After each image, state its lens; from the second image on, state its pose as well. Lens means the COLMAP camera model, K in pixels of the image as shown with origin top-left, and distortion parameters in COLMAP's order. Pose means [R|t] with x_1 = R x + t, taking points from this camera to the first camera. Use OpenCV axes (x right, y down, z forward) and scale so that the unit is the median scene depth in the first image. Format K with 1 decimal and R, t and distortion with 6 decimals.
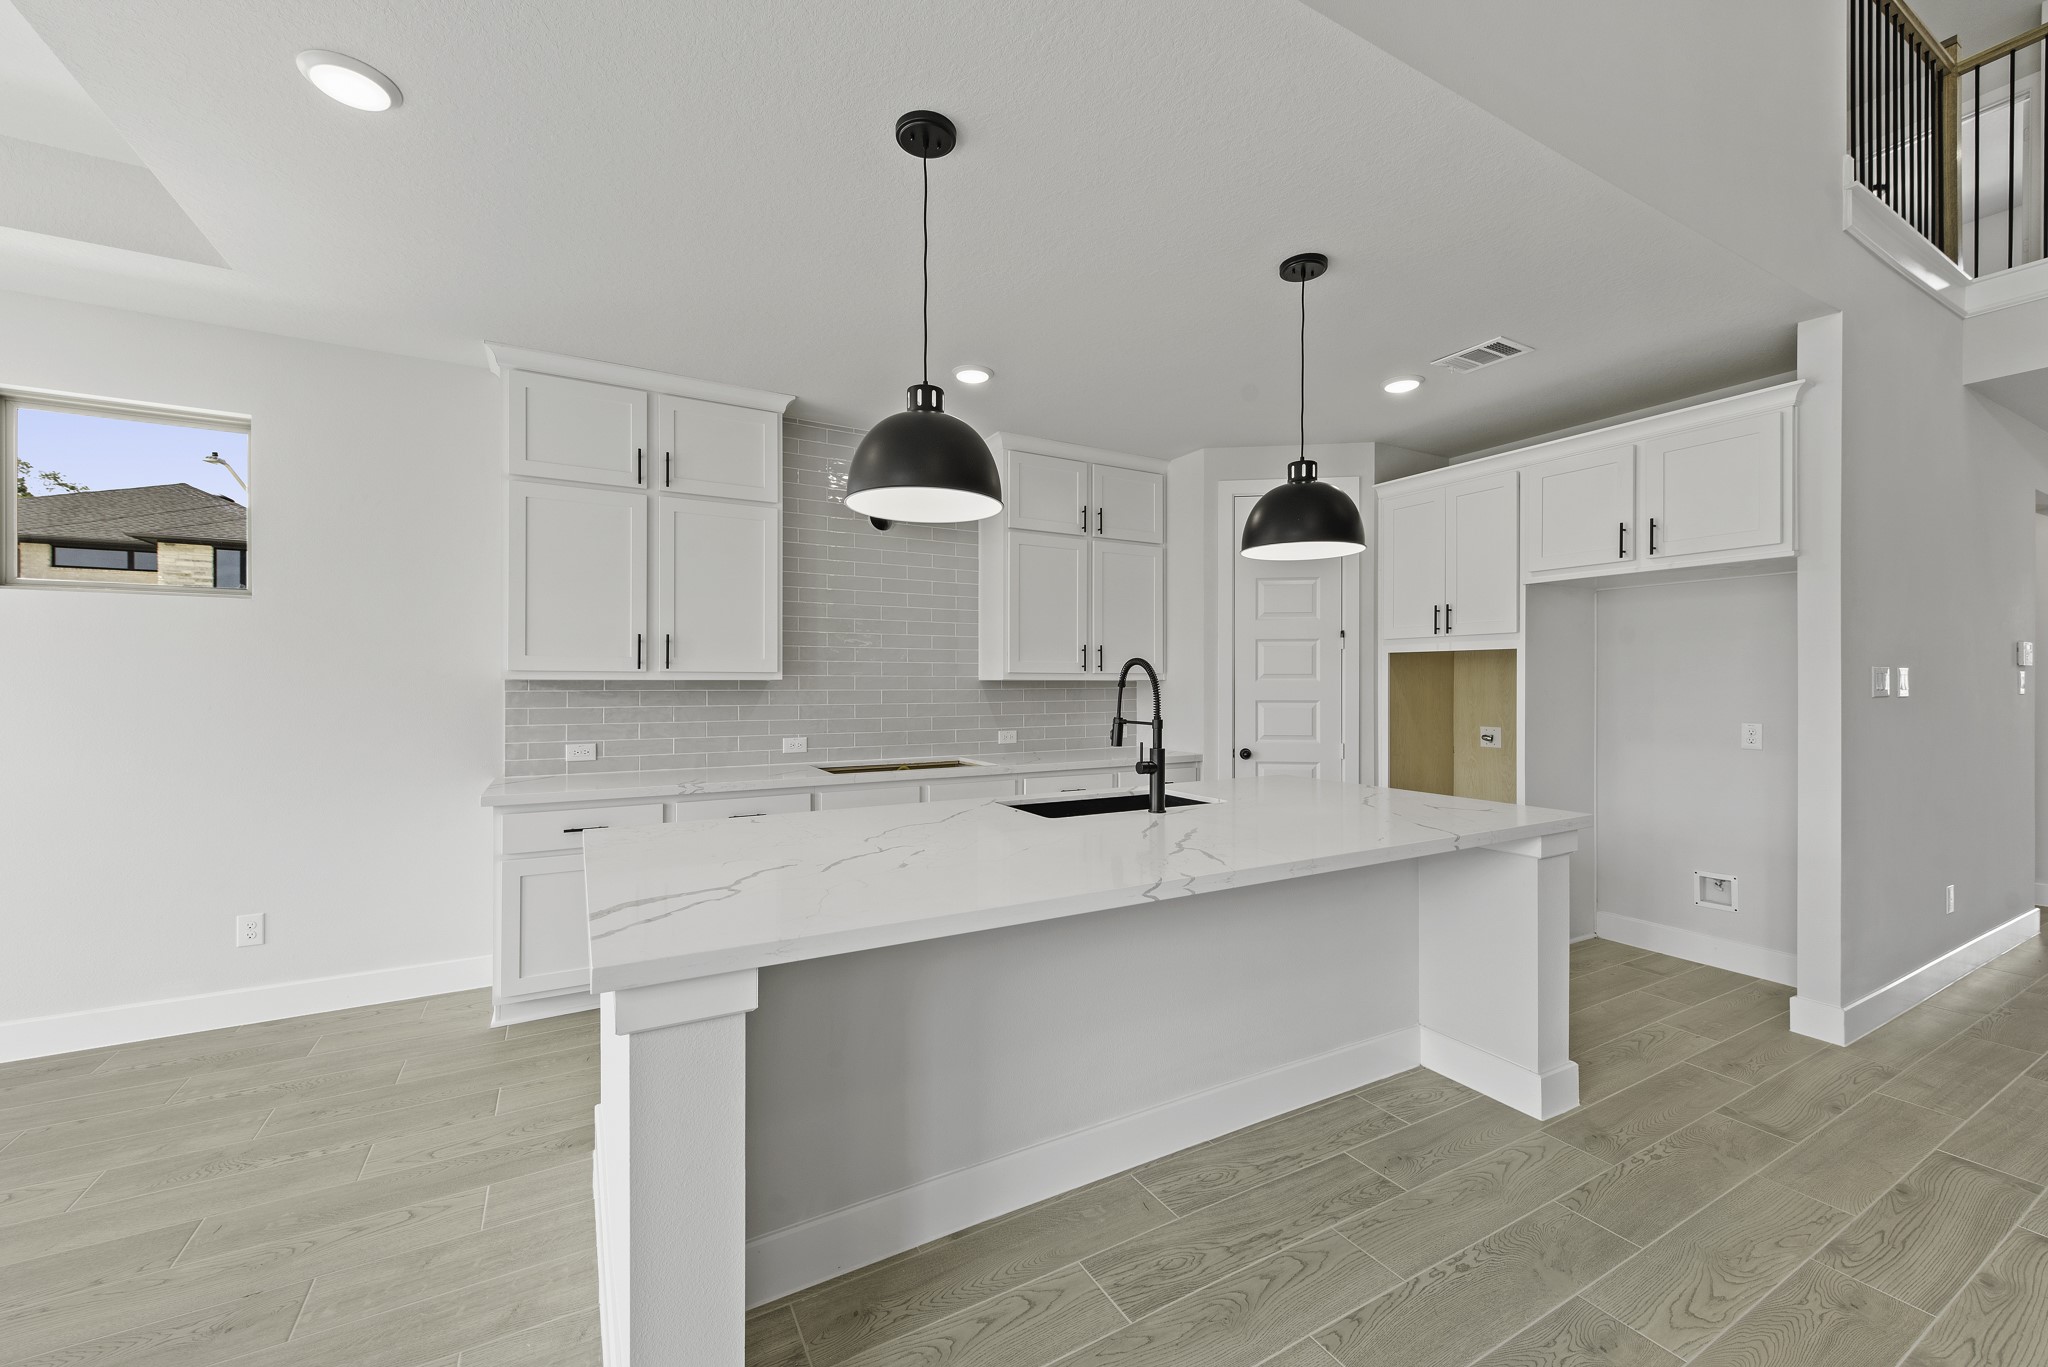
lens RADIAL K [[801.4, 0, 1025.3], [0, 801.4, 687.6], [0, 0, 1]] dist [0.005787, -0.000788]
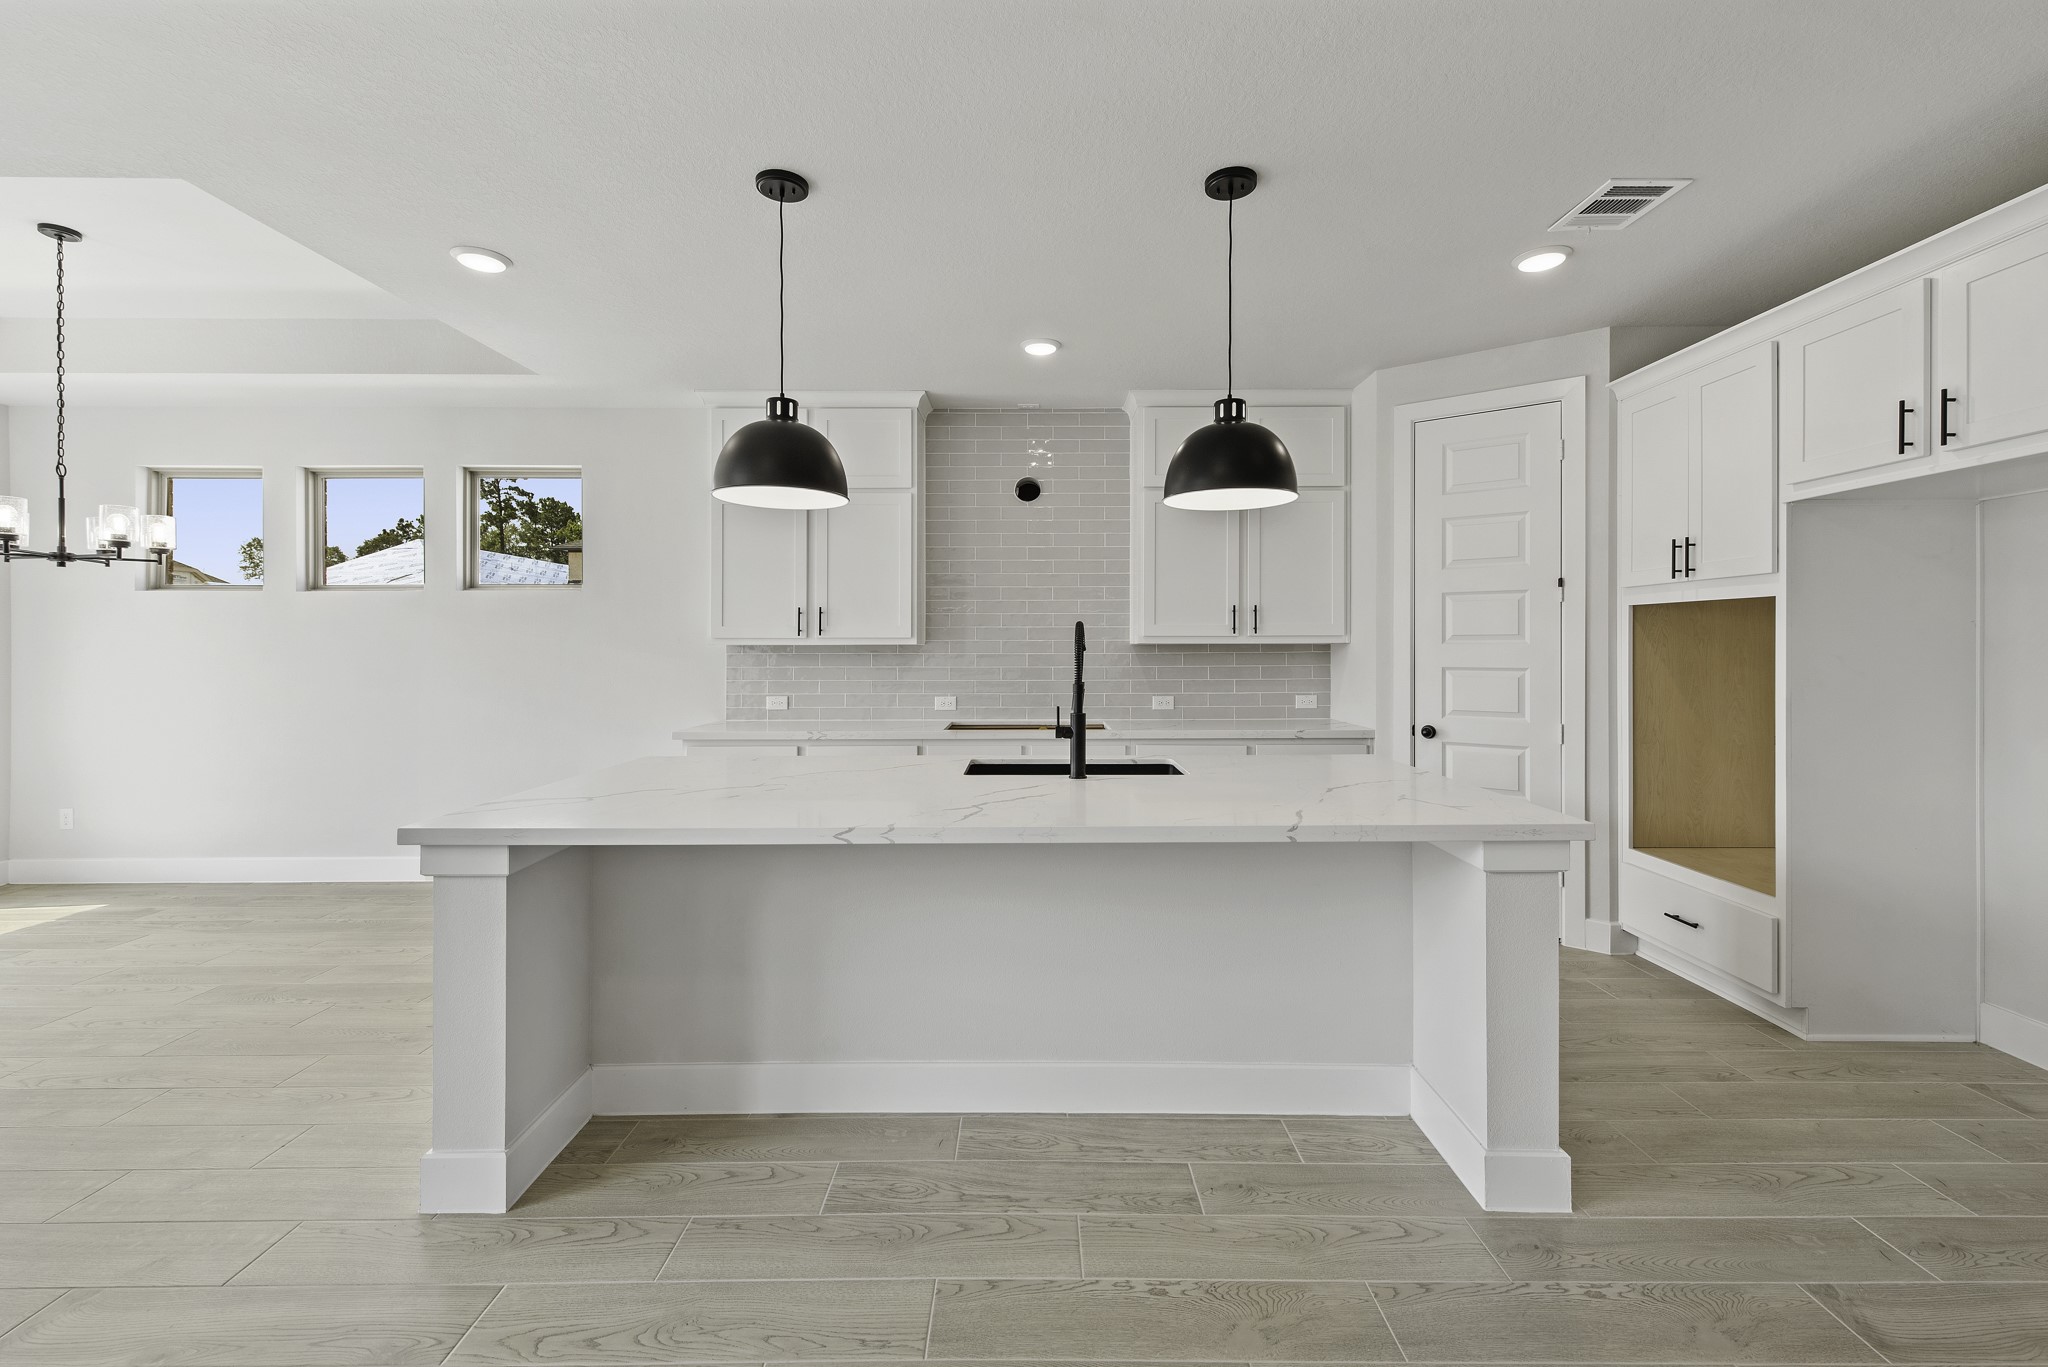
lens RADIAL K [[846.1, 0, 1035.8], [0, 846.1, 648.8], [0, 0, 1]] dist [0.007082, -0.001584]
pose [[0.873186, -0.000837, -0.487386, 0.491182], [-0.000742, 0.999995, -0.003046, 0.000000], [0.487386, 0.003022, 0.873181, 0.053036]]
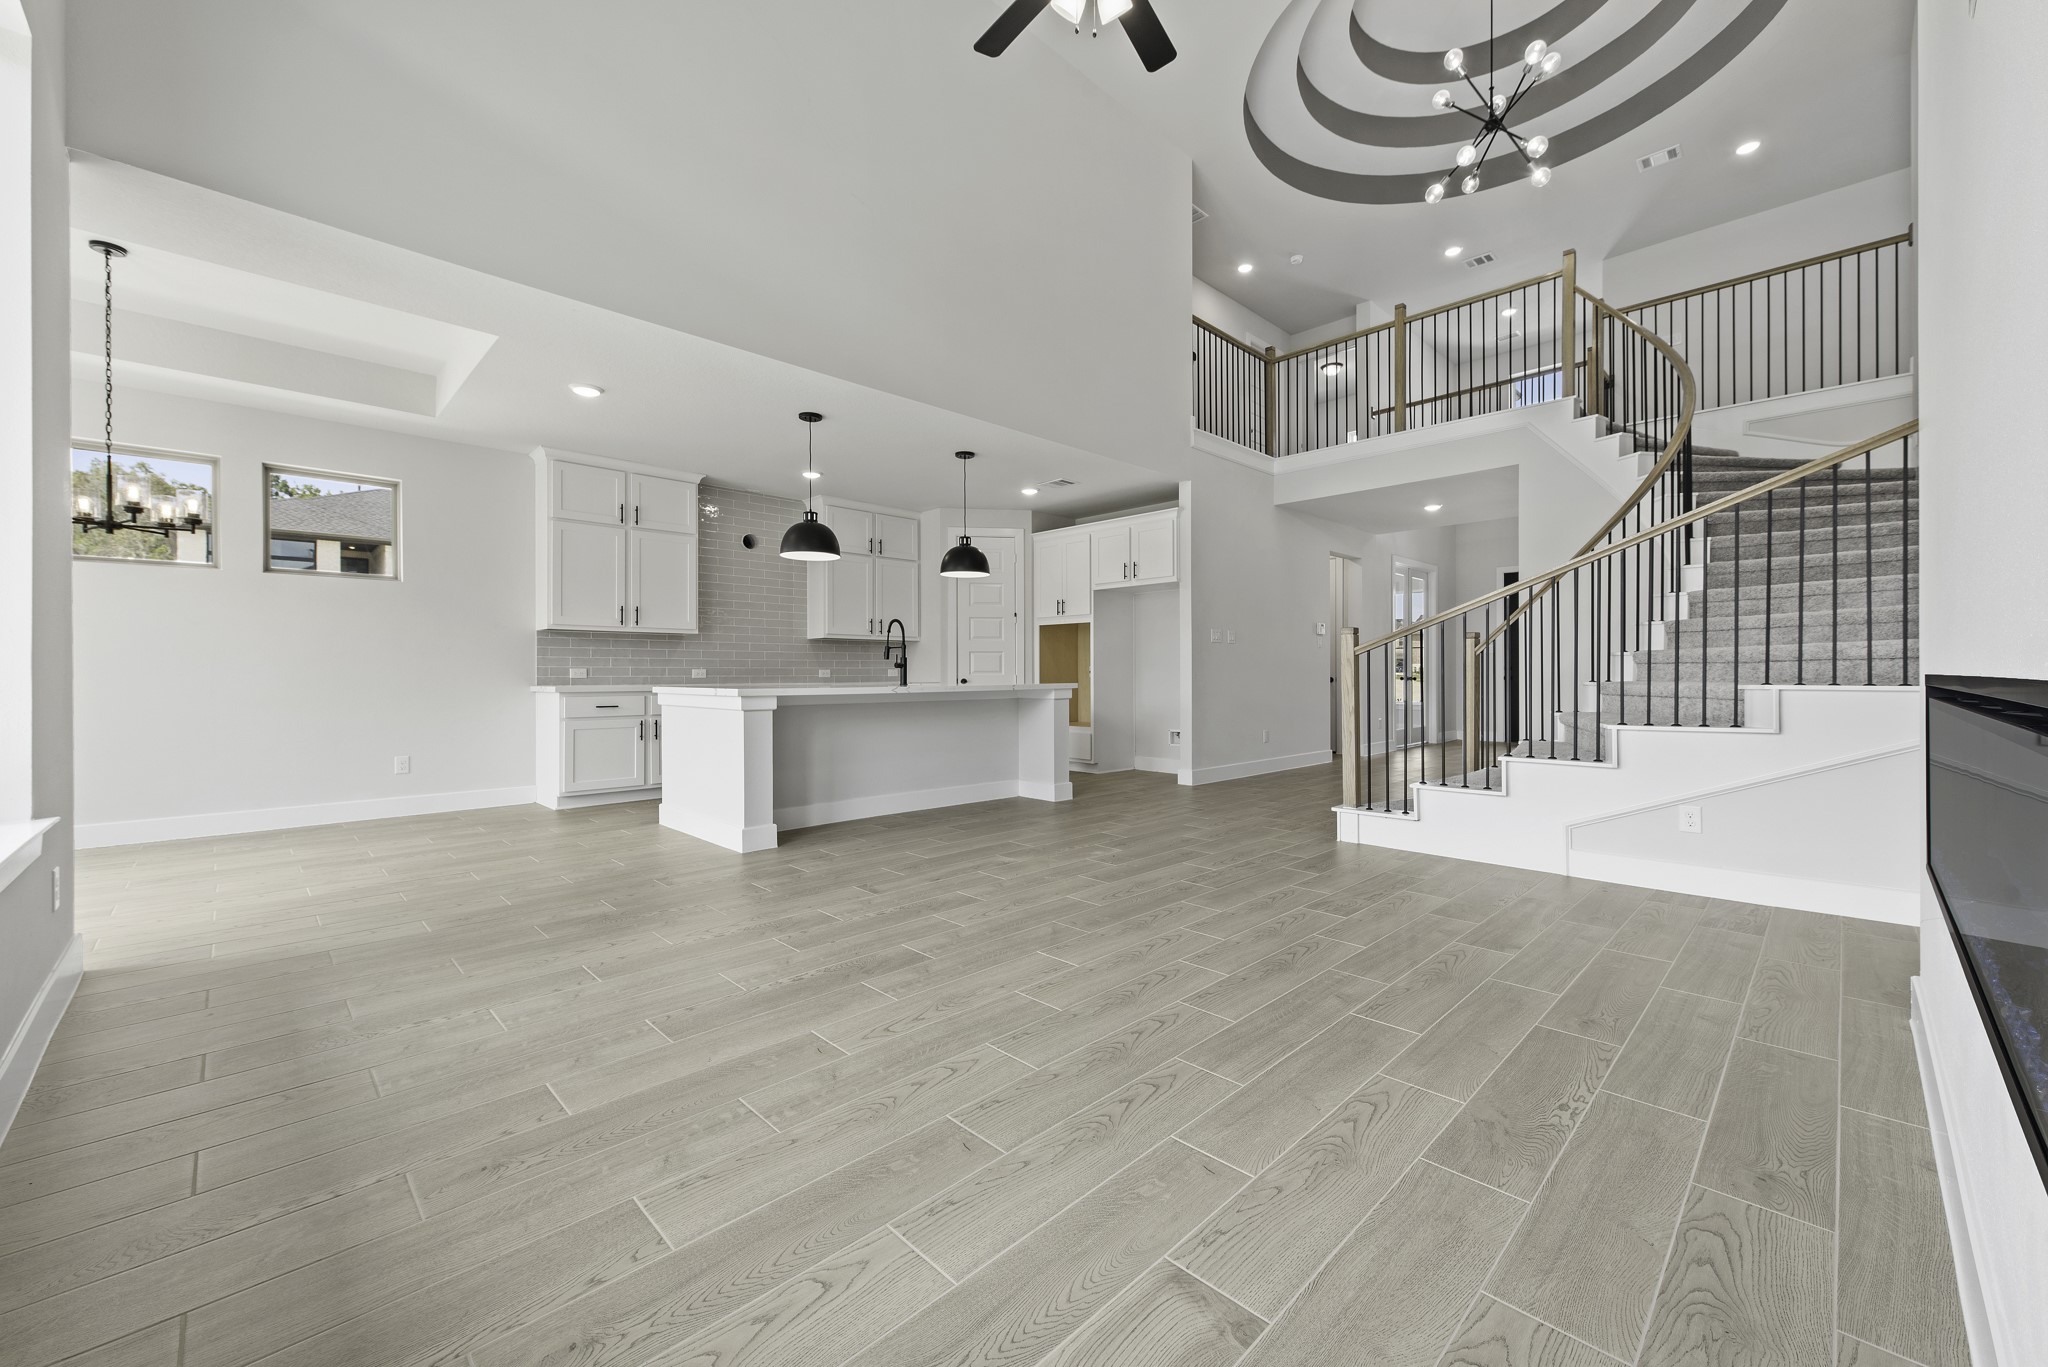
lens RADIAL K [[801.4, 0, 1027.7], [0, 801.4, 672.3], [0, 0, 1]] dist [0.005787, -0.000788]
pose [[0.964518, -0.002716, 0.264004, -0.080696], [0.005320, 0.999944, -0.009148, 0.112196], [-0.263964, 0.010227, 0.964478, -1.057544]]
